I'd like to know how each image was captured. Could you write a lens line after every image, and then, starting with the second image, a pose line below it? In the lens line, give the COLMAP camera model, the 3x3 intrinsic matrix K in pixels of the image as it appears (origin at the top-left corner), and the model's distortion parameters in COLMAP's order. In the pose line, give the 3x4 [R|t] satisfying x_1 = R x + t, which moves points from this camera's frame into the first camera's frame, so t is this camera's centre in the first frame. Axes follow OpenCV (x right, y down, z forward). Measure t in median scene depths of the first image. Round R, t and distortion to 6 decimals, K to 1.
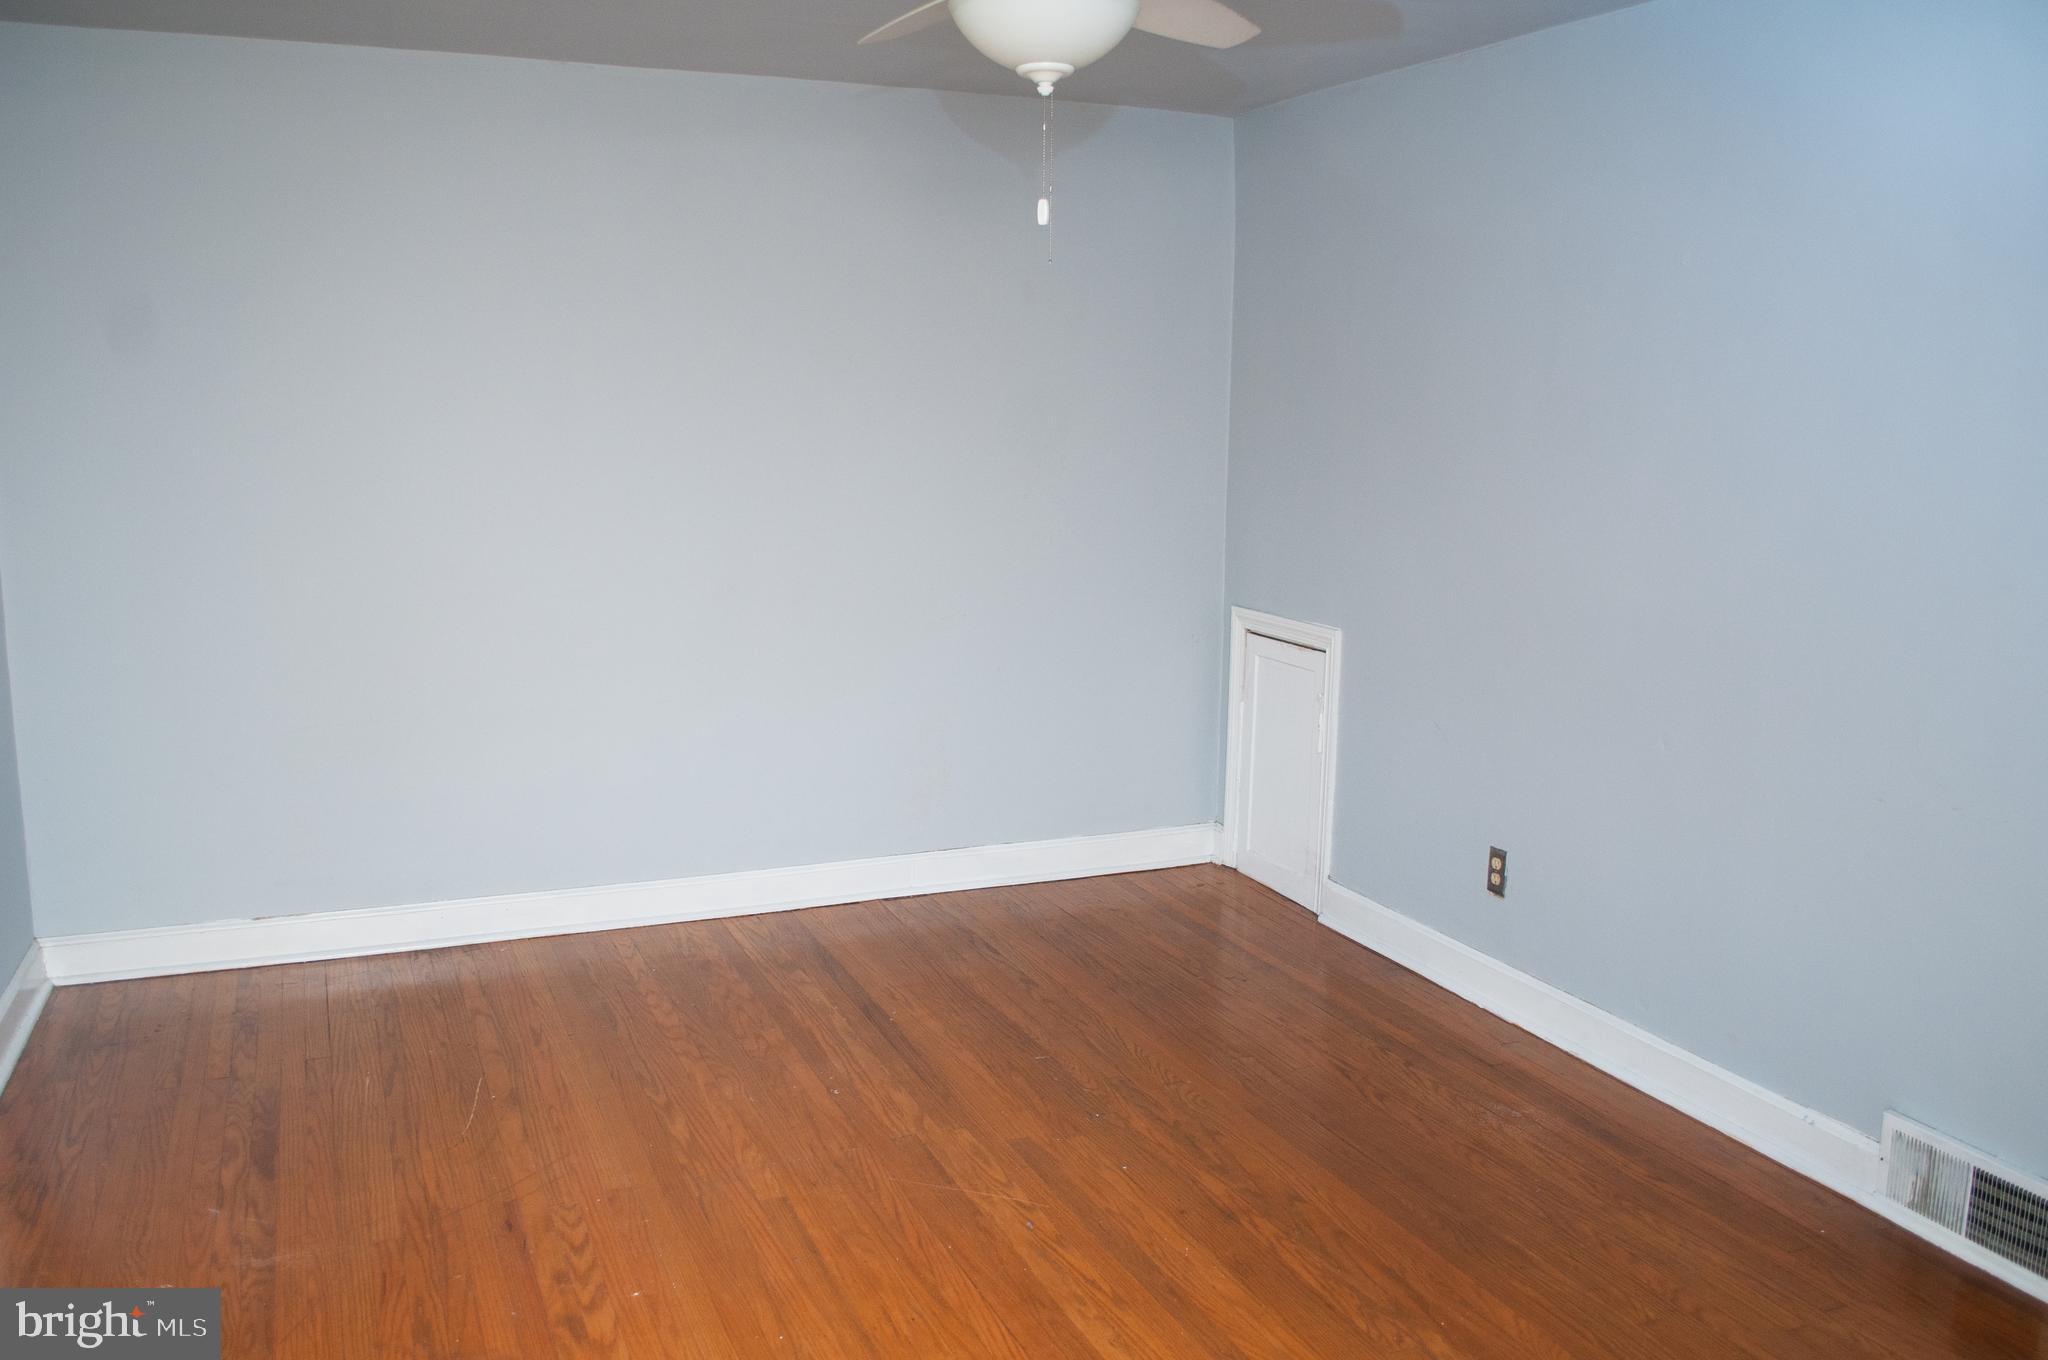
lens RADIAL K [[1707.4, 0, 1011.4], [0, 1707.4, 677.4], [0, 0, 1]] dist [-0.072069, 0.001116]
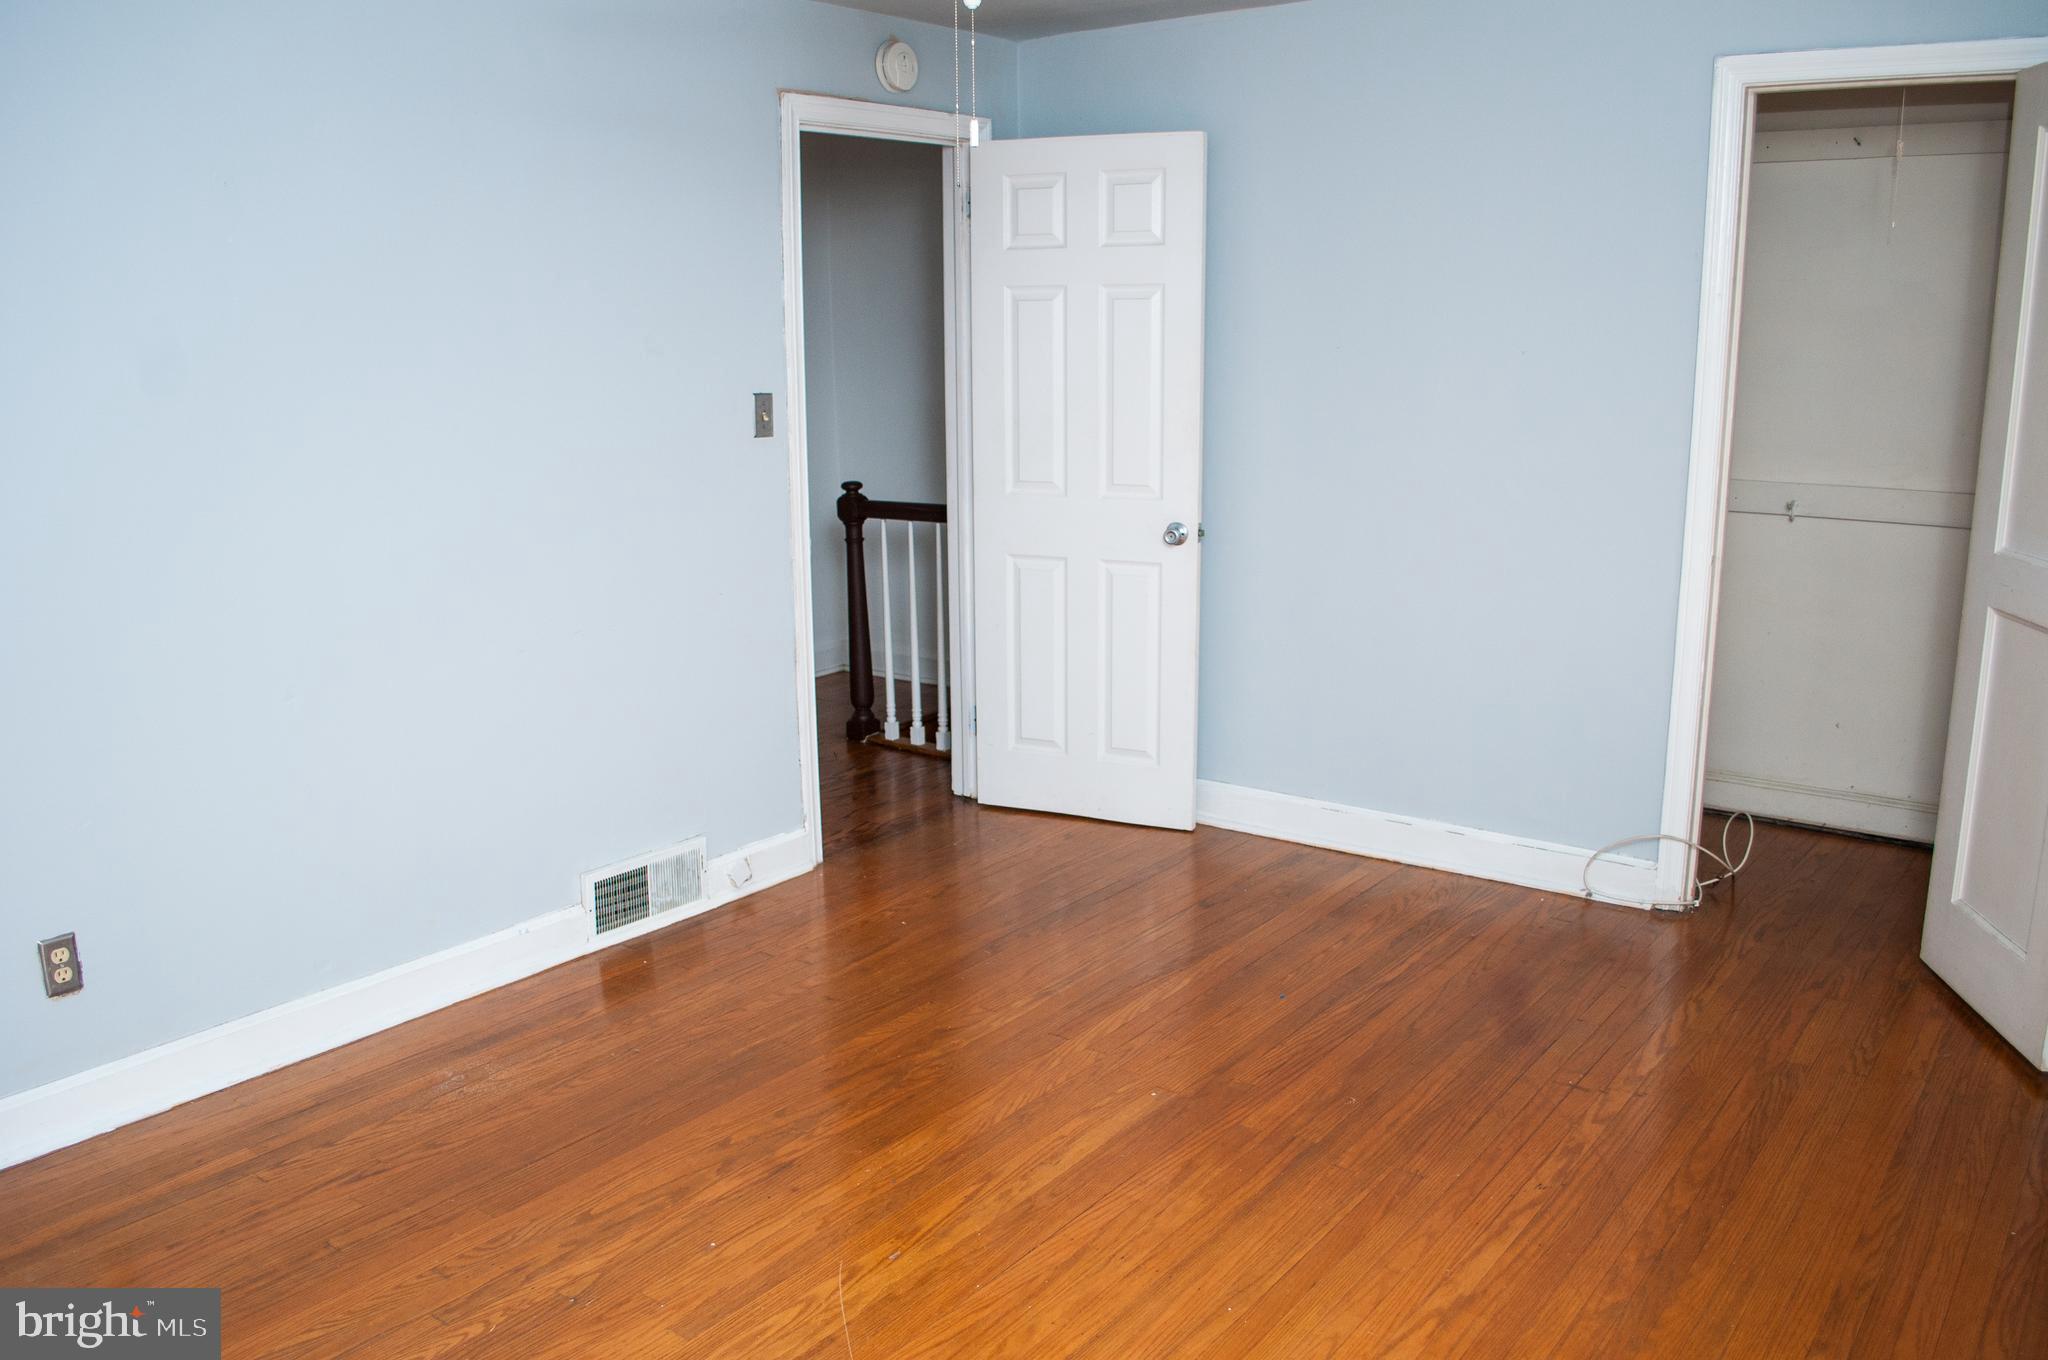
lens RADIAL K [[1639.2, 0, 1022.0], [0, 1639.2, 688.7], [0, 0, 1]] dist [-0.081472, 0.008348]
pose [[-0.513295, -0.190096, 0.836894, -0.617553], [0.140224, 0.943478, 0.300310, -0.190188], [-0.846679, 0.271500, -0.457627, 1.121533]]
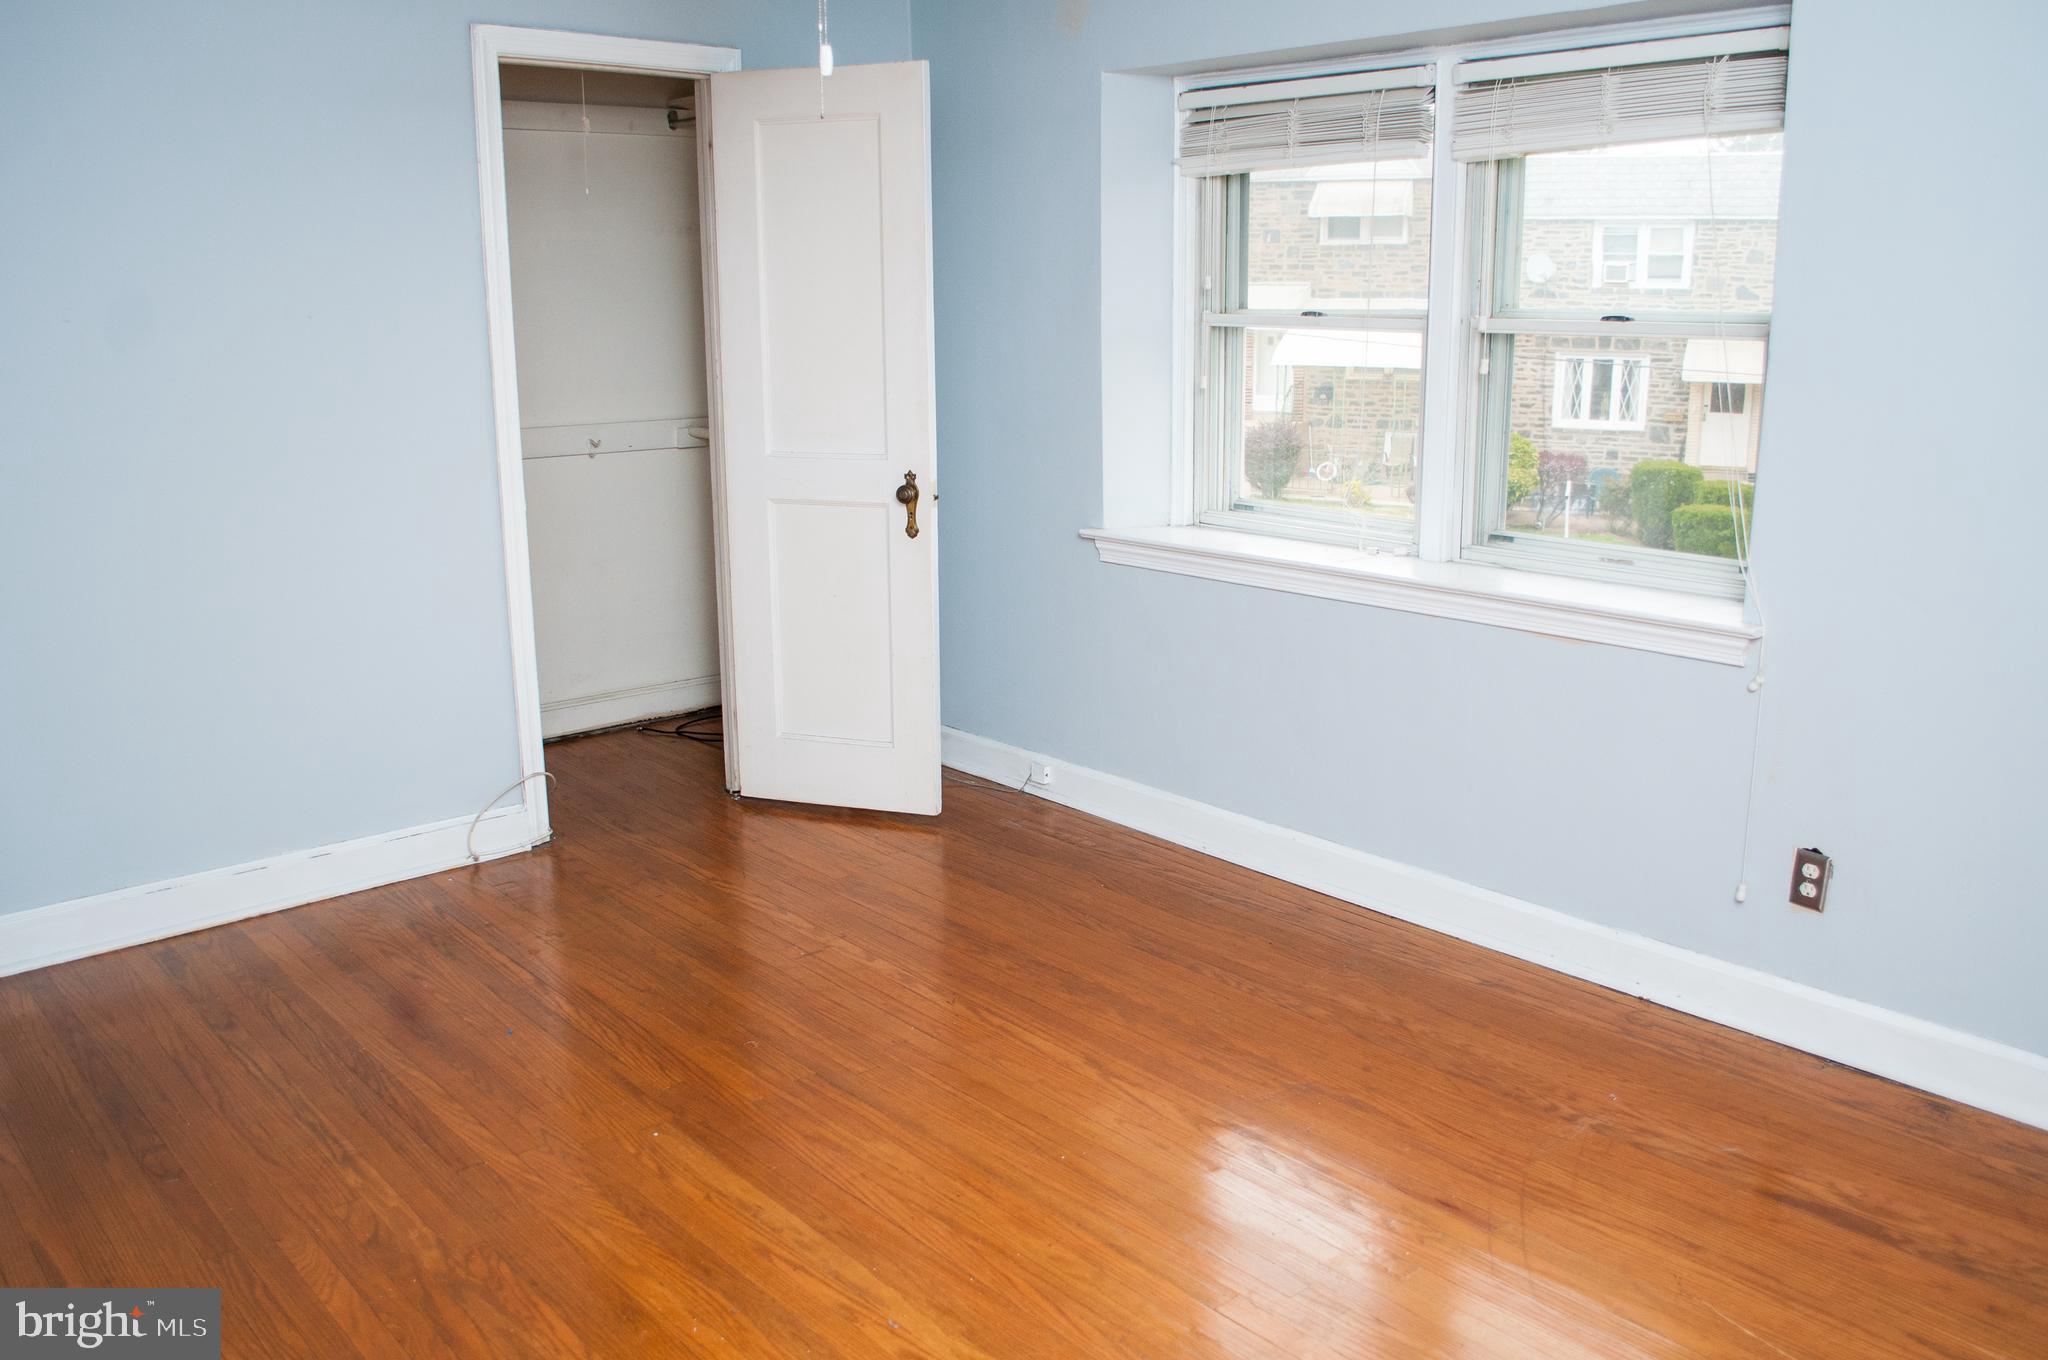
lens RADIAL K [[1695.6, 0, 1060.7], [0, 1695.6, 678.5], [0, 0, 1]] dist [-0.054631, -0.003212]
pose [[-0.940191, 0.075389, -0.332200, 0.159739], [-0.056886, 0.926762, 0.371317, -0.235813], [0.335863, 0.368006, -0.867045, 1.436030]]
